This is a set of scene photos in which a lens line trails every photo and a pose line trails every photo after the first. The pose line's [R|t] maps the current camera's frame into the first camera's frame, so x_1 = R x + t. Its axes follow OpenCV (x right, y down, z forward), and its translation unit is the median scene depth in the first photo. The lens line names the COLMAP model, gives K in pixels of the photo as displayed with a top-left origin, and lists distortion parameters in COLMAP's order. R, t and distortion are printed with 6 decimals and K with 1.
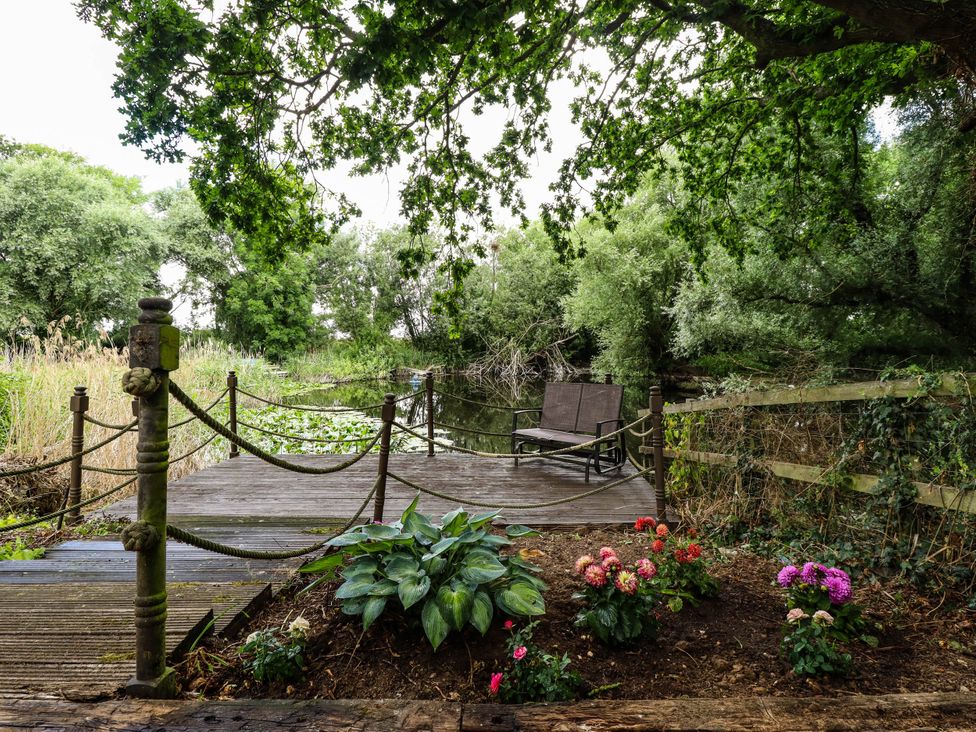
lens RADIAL K [[508.1, 0, 495.3], [0, 508.1, 365.8], [0, 0, 1]] dist [0.010132, -0.015365]
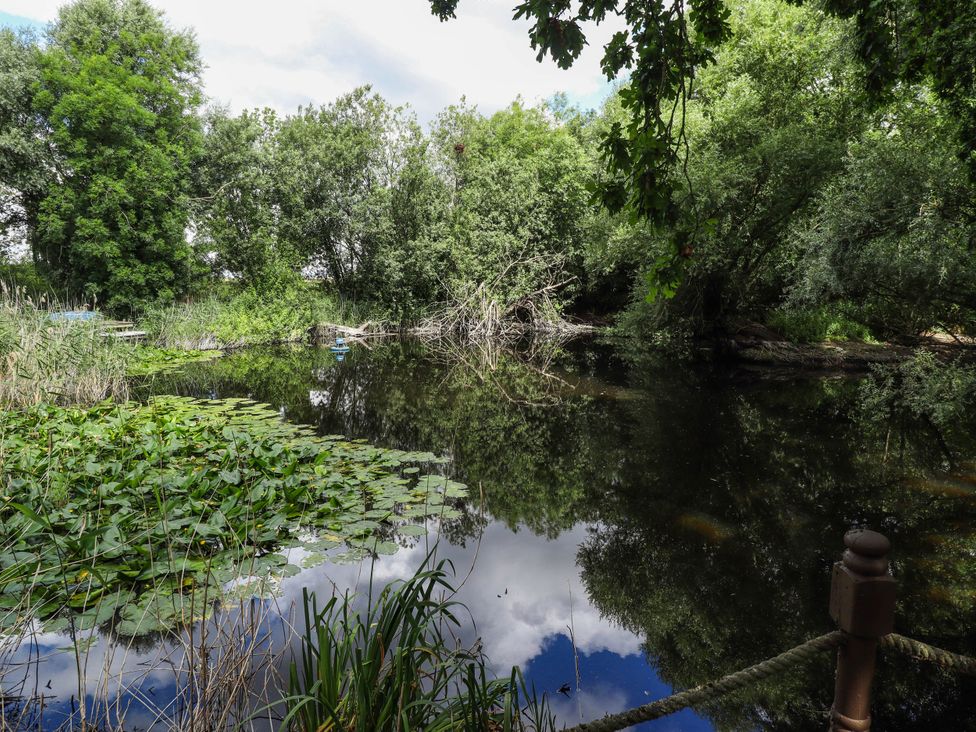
lens RADIAL K [[641.2, 0, 501.9], [0, 641.2, 355.5], [0, 0, 1]] dist [0.013516, -0.009671]
pose [[0.994314, -0.003609, 0.106427, -0.047821], [-0.002963, 0.998101, 0.061530, -0.010229], [-0.106446, -0.061495, 0.992415, 0.144879]]
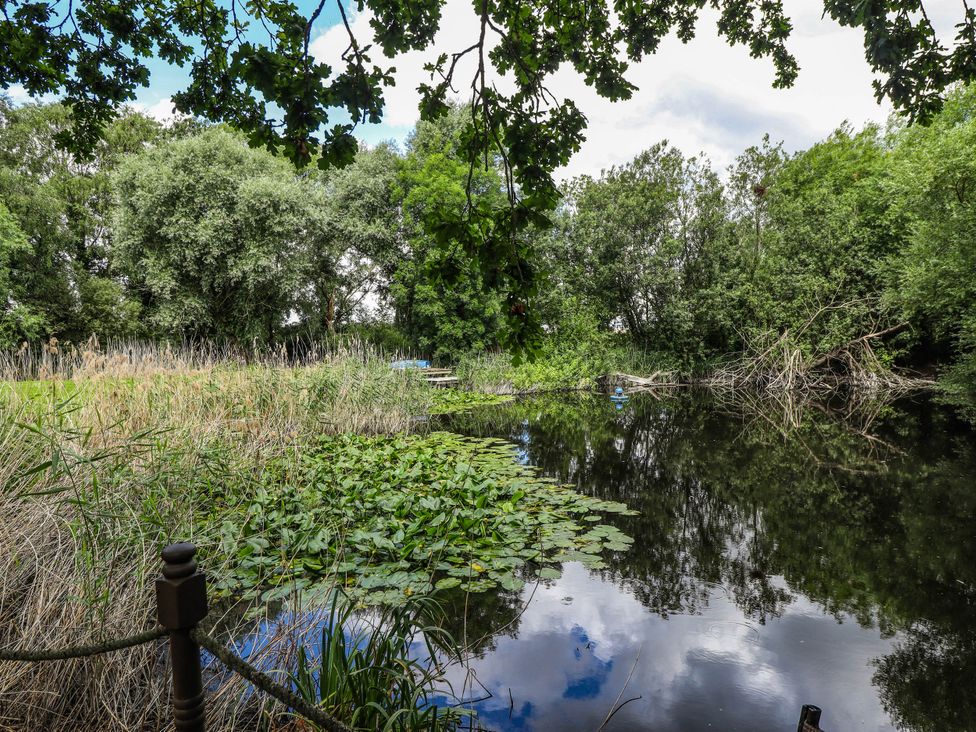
lens RADIAL K [[641.2, 0, 496.6], [0, 641.2, 361.3], [0, 0, 1]] dist [0.013516, -0.009671]
pose [[0.920640, 0.010688, -0.390267, 0.016663], [-0.012654, 0.999917, -0.002466, -0.011526], [0.390208, 0.007208, 0.920698, 0.144340]]
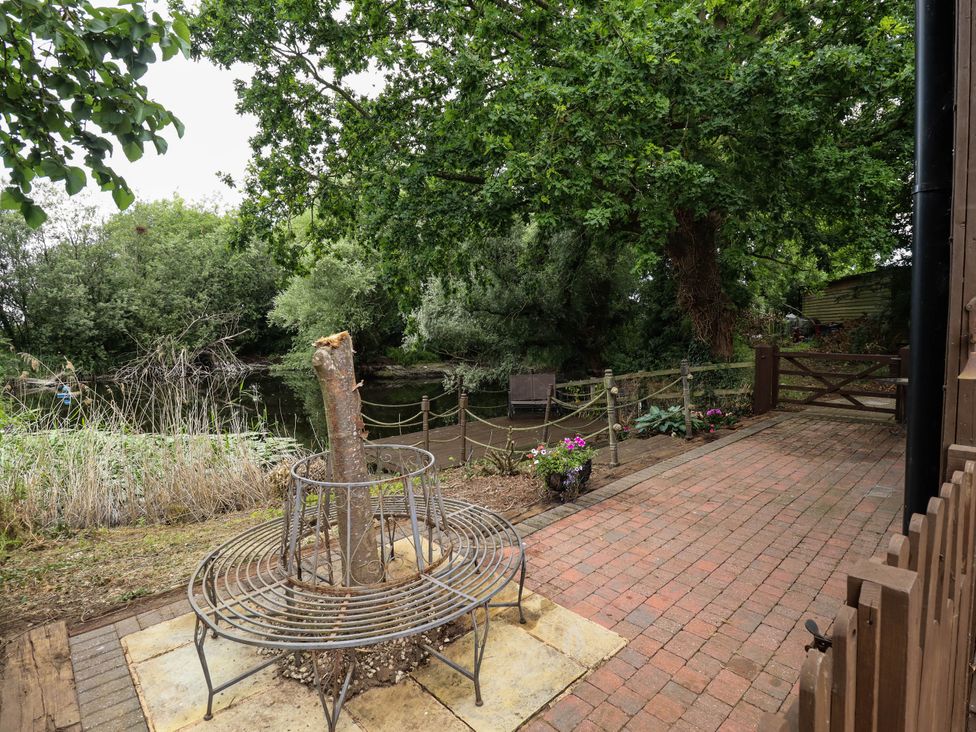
lens RADIAL K [[508.1, 0, 489.4], [0, 508.1, 367.6], [0, 0, 1]] dist [0.010132, -0.015365]
pose [[0.736175, -0.064659, 0.673695, -0.209673], [0.046852, 0.997907, 0.044579, -0.014782], [-0.675167, -0.001254, 0.737663, -0.051085]]
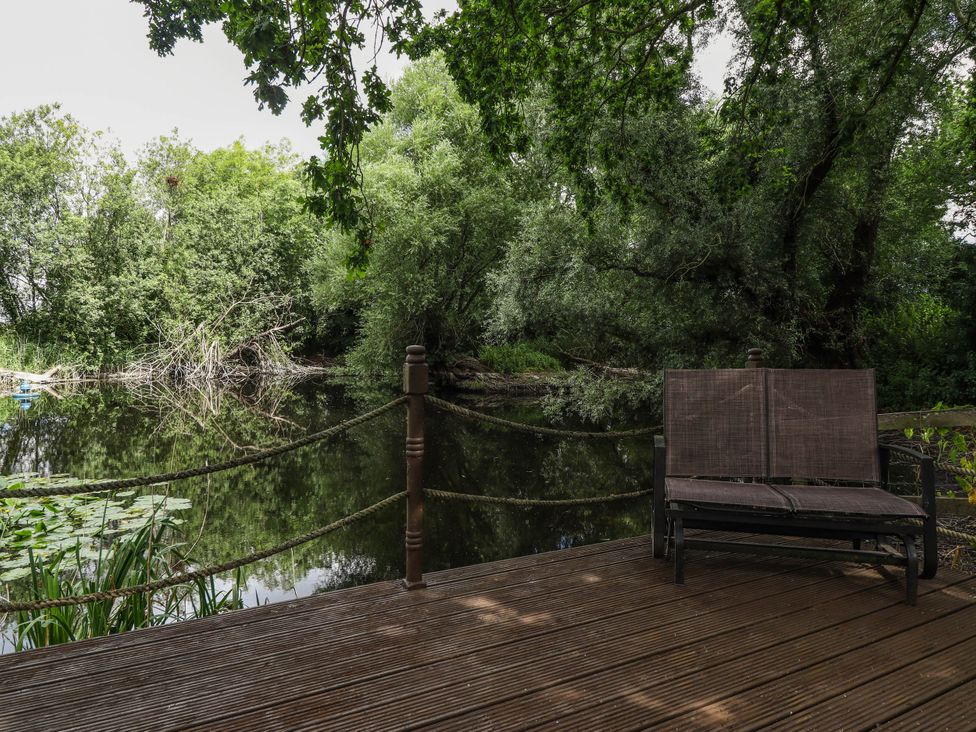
lens RADIAL K [[641.2, 0, 497.7], [0, 641.2, 356.3], [0, 0, 1]] dist [0.013516, -0.009671]
pose [[0.873278, -0.009408, 0.487132, -0.052249], [0.015852, 0.999833, -0.009108, 0.004230], [-0.486965, 0.015676, 0.873281, 0.105384]]
